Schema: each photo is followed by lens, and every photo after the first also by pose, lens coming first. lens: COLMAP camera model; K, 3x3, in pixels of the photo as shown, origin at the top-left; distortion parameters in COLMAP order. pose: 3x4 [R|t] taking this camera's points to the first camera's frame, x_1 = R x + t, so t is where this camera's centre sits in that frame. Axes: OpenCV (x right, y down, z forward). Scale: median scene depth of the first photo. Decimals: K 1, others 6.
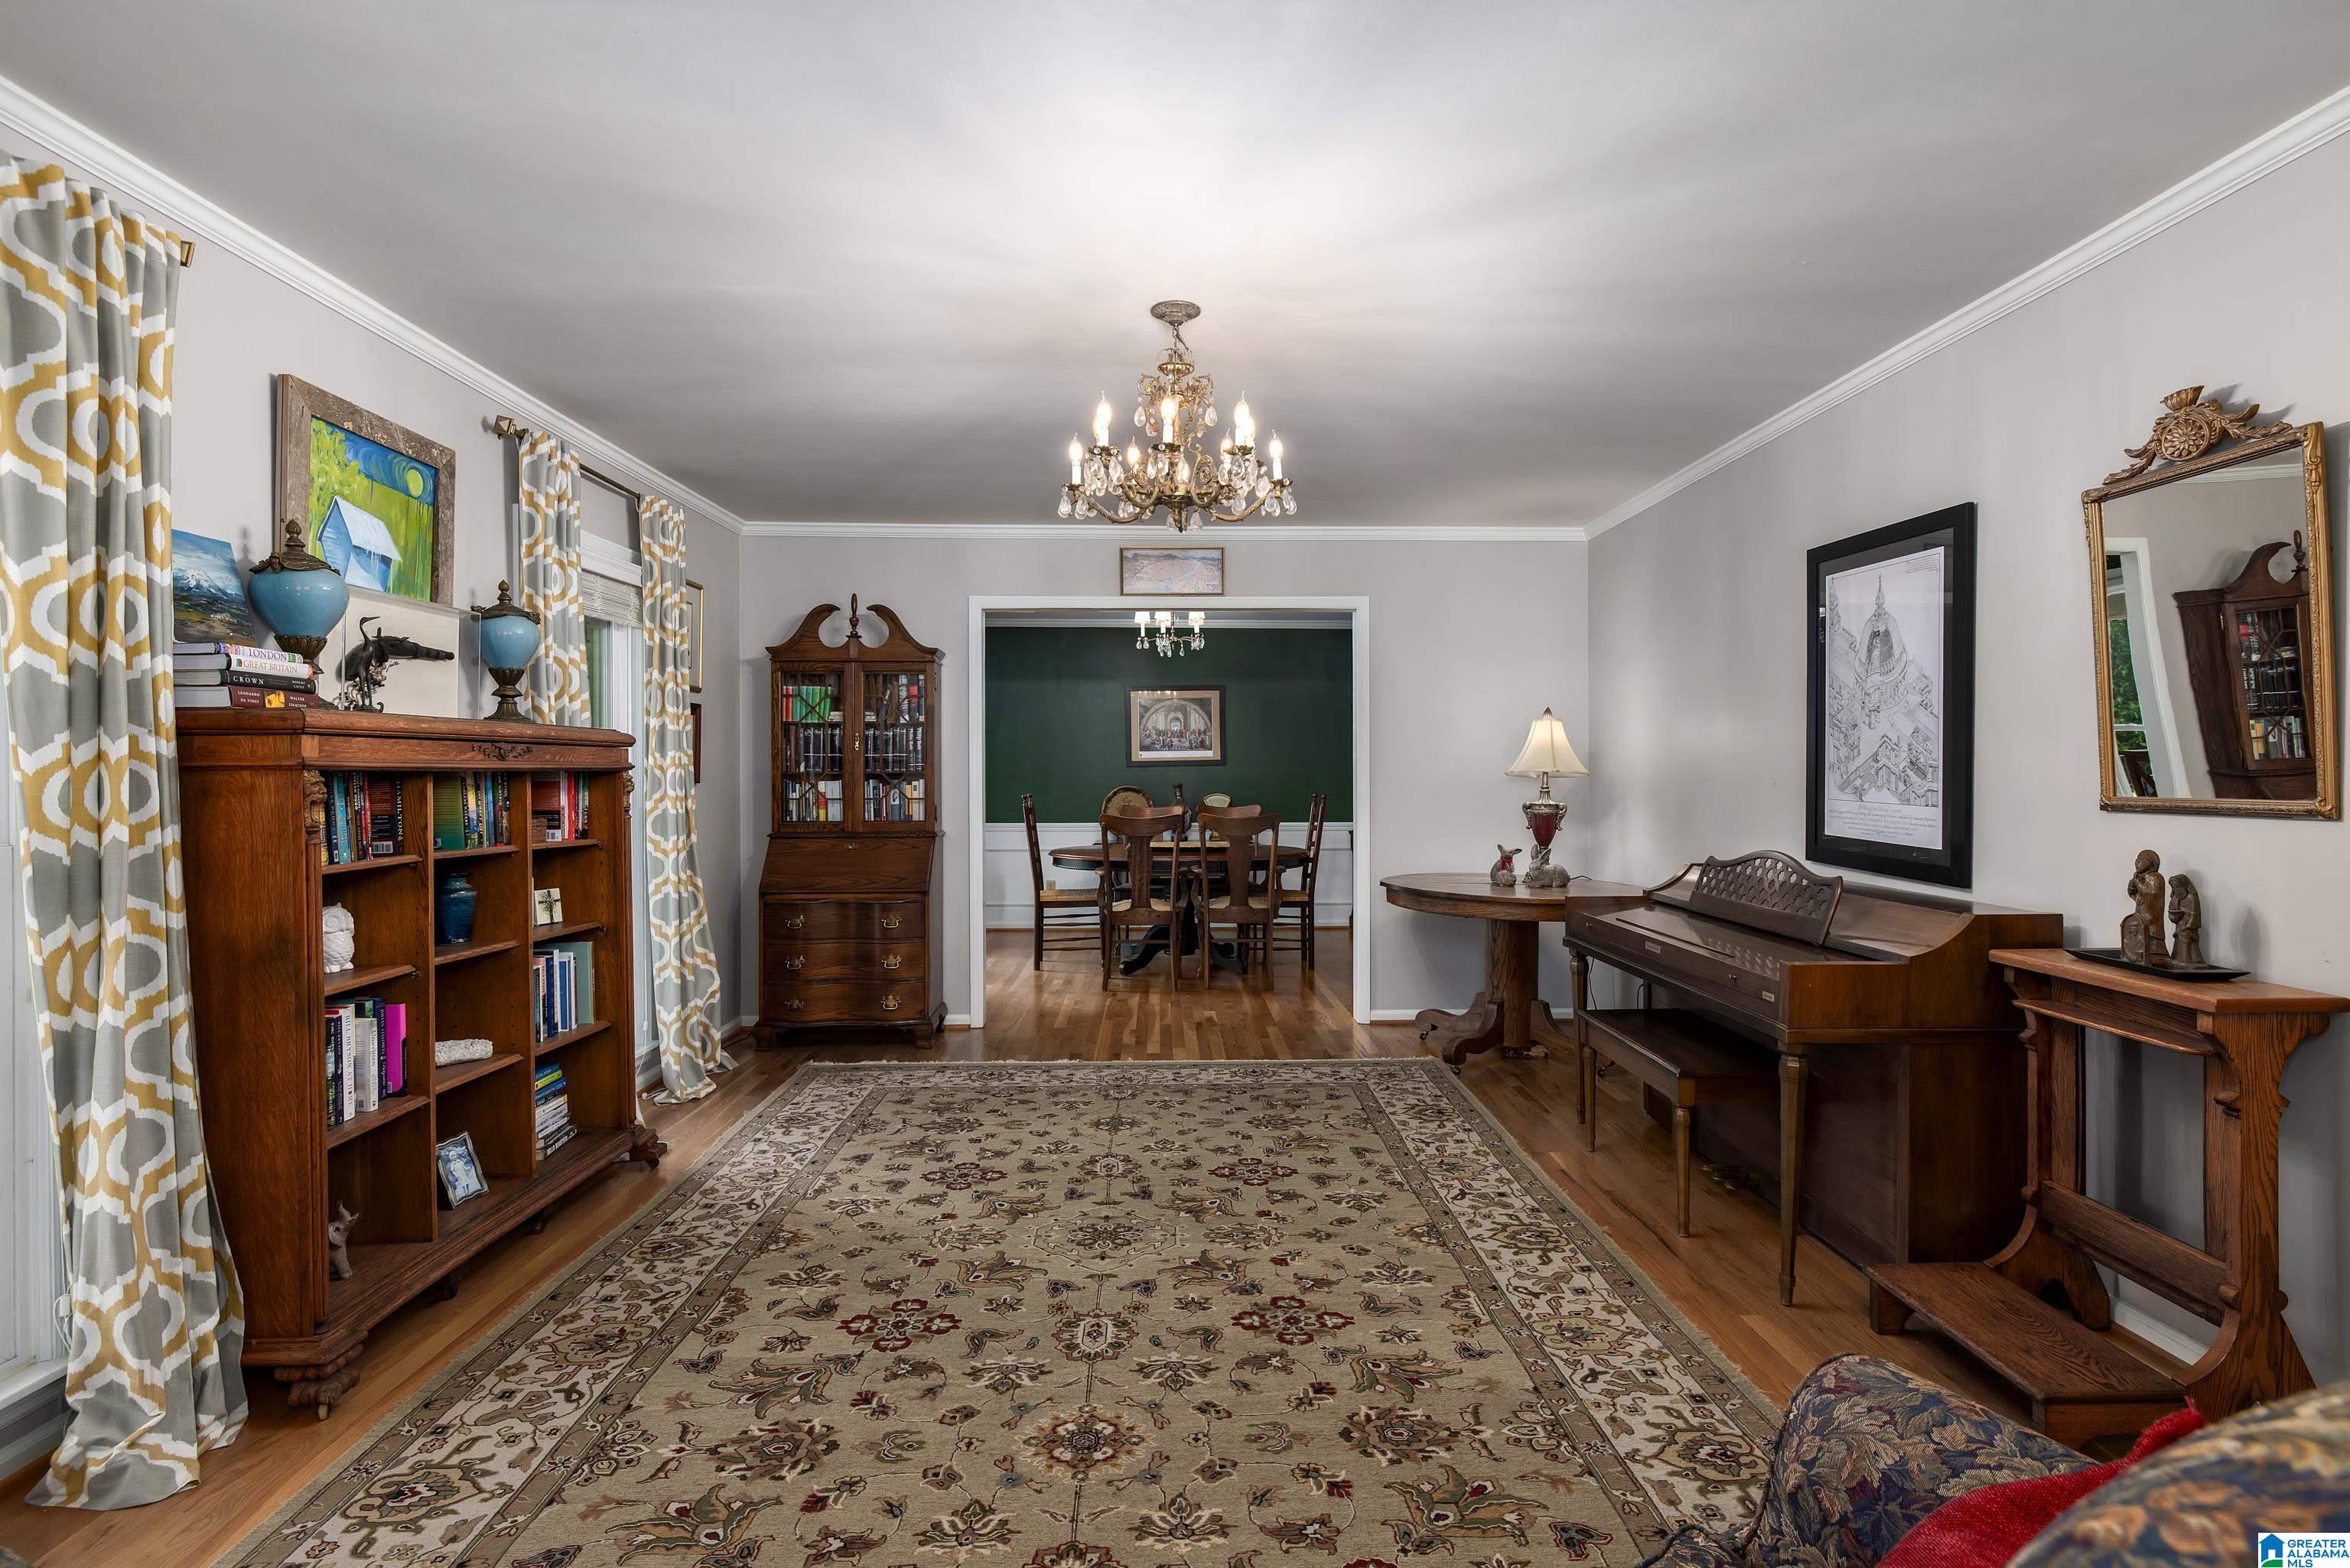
lens RADIAL K [[1140.5, 0, 1177.3], [0, 1140.5, 780.7], [0, 0, 1]] dist [-0.005618, 0.000916]
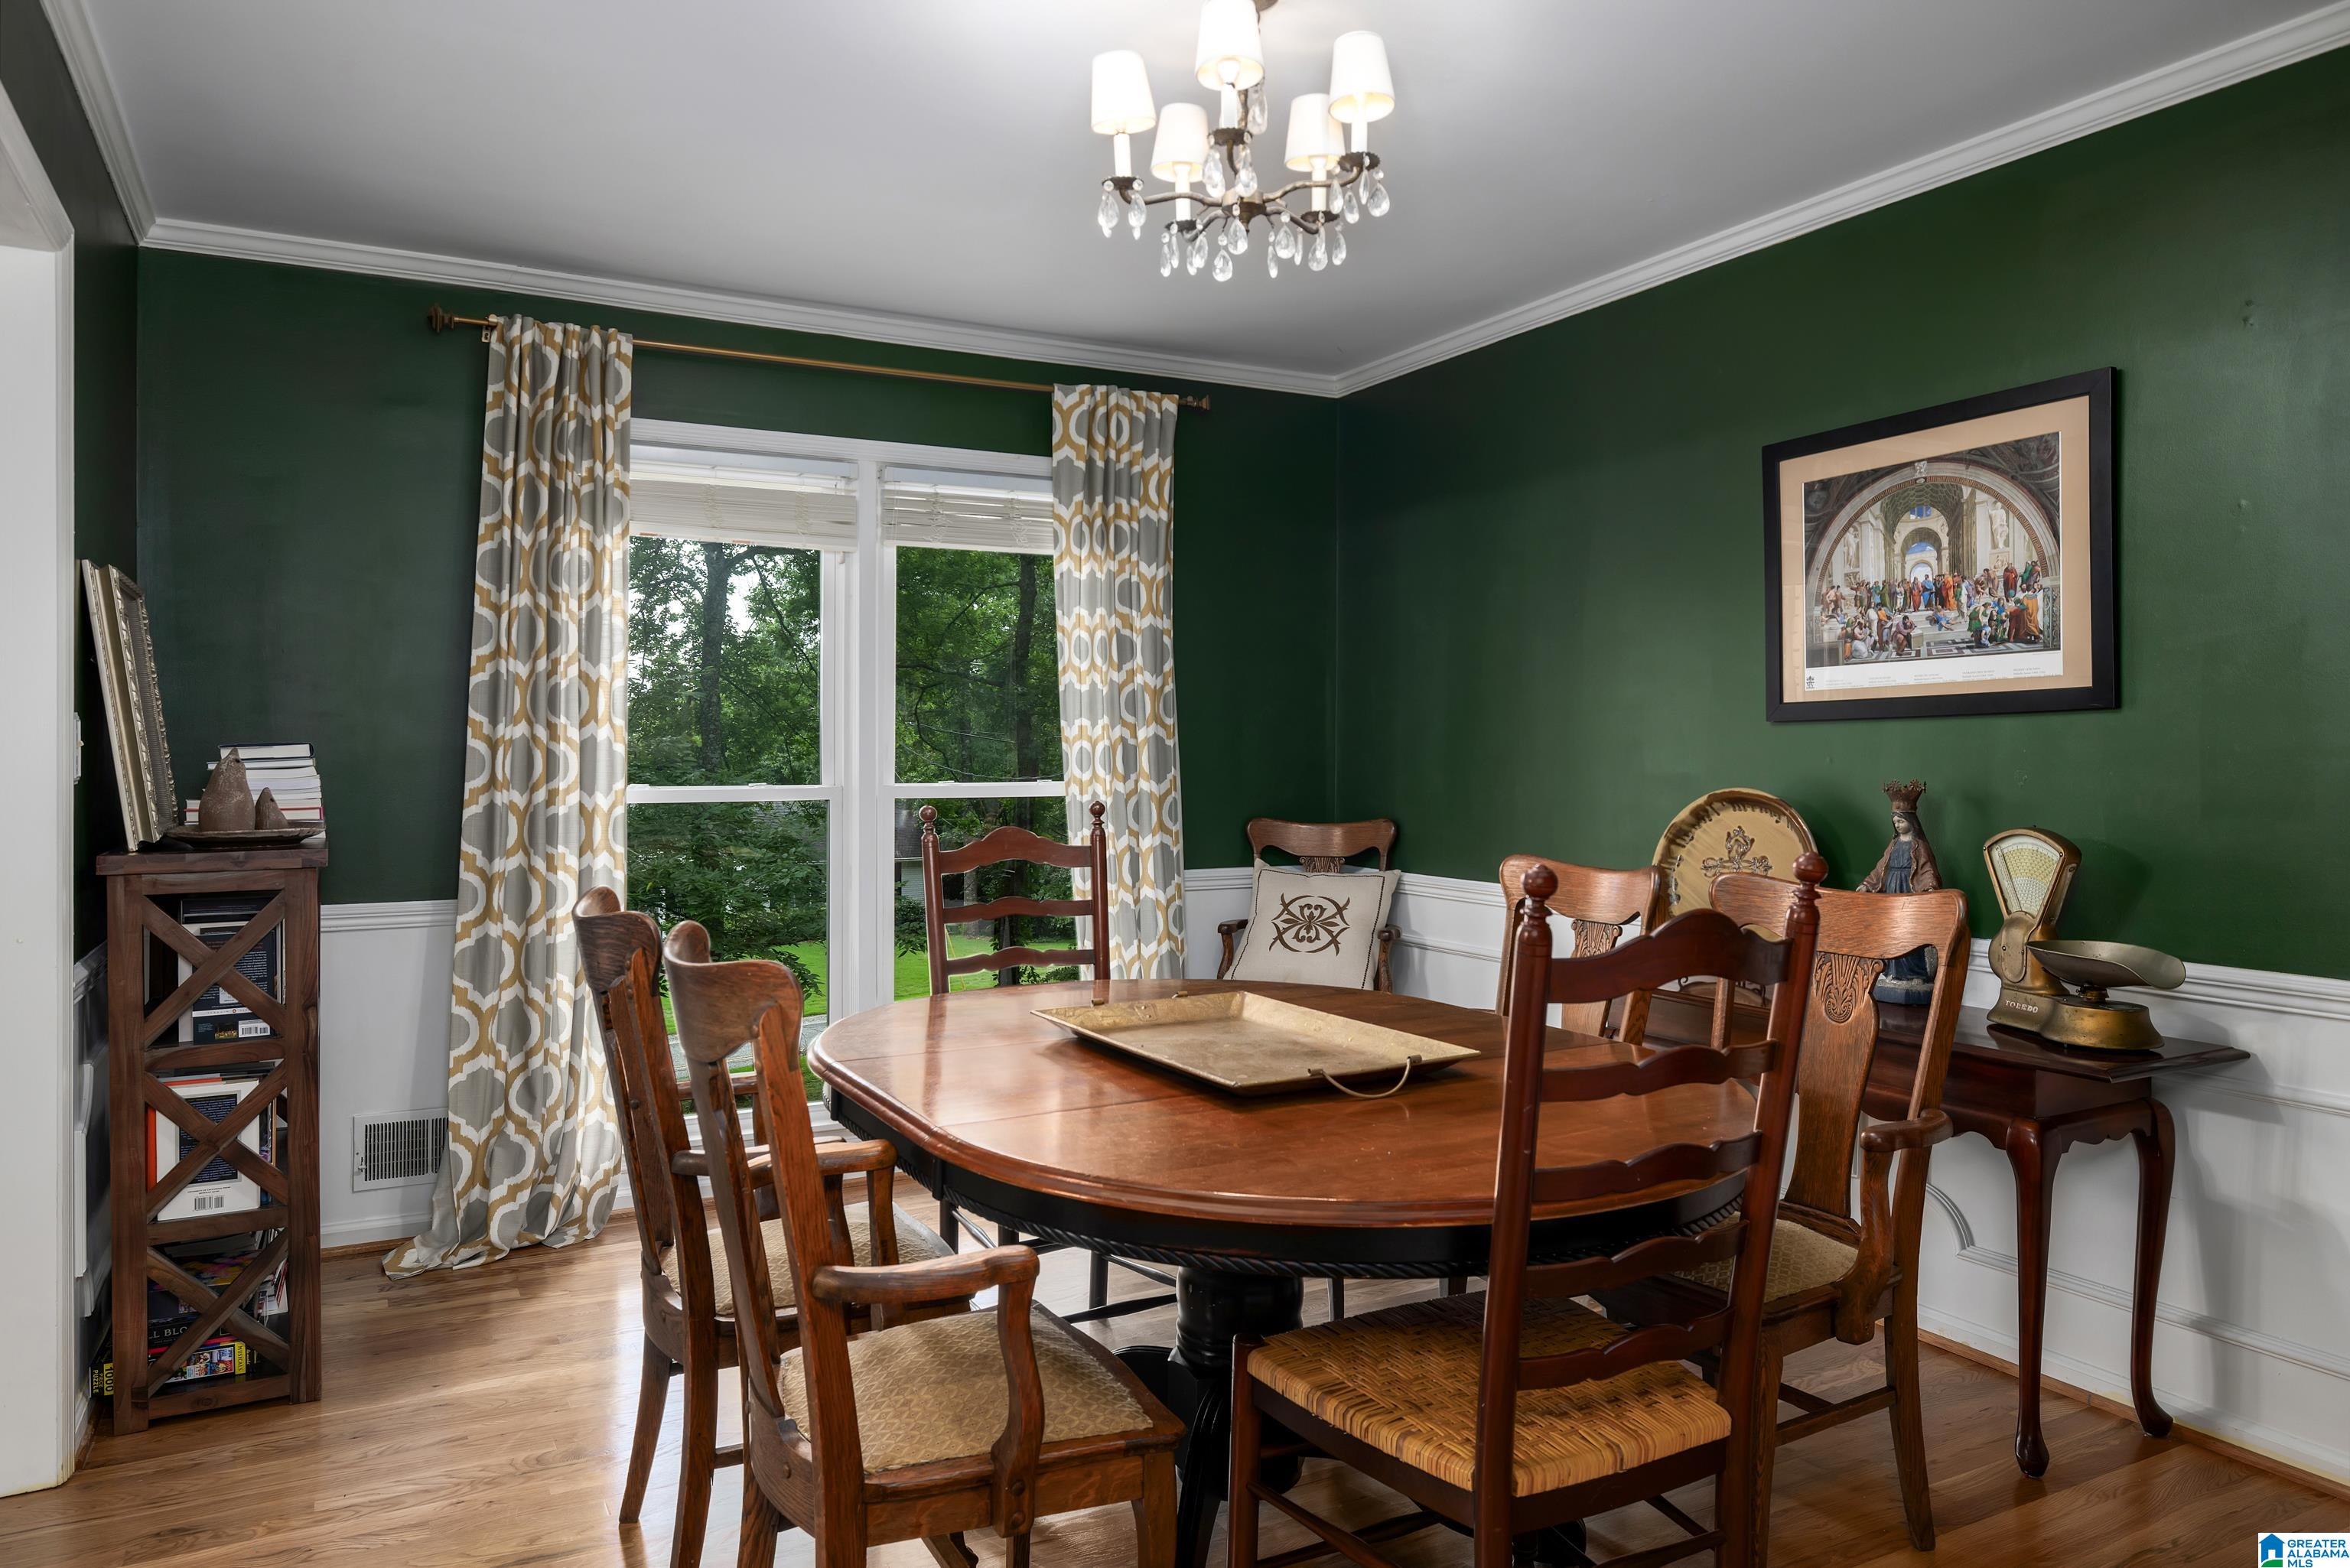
lens RADIAL K [[1553.9, 0, 1175.5], [0, 1553.9, 774.2], [0, 0, 1]] dist [-0.000218, 0.002985]
pose [[0.460748, 0.009169, -0.887483, 0.392221], [-0.010431, 0.999934, 0.004915, 0.000658], [0.887470, 0.006992, 0.460813, 1.123771]]
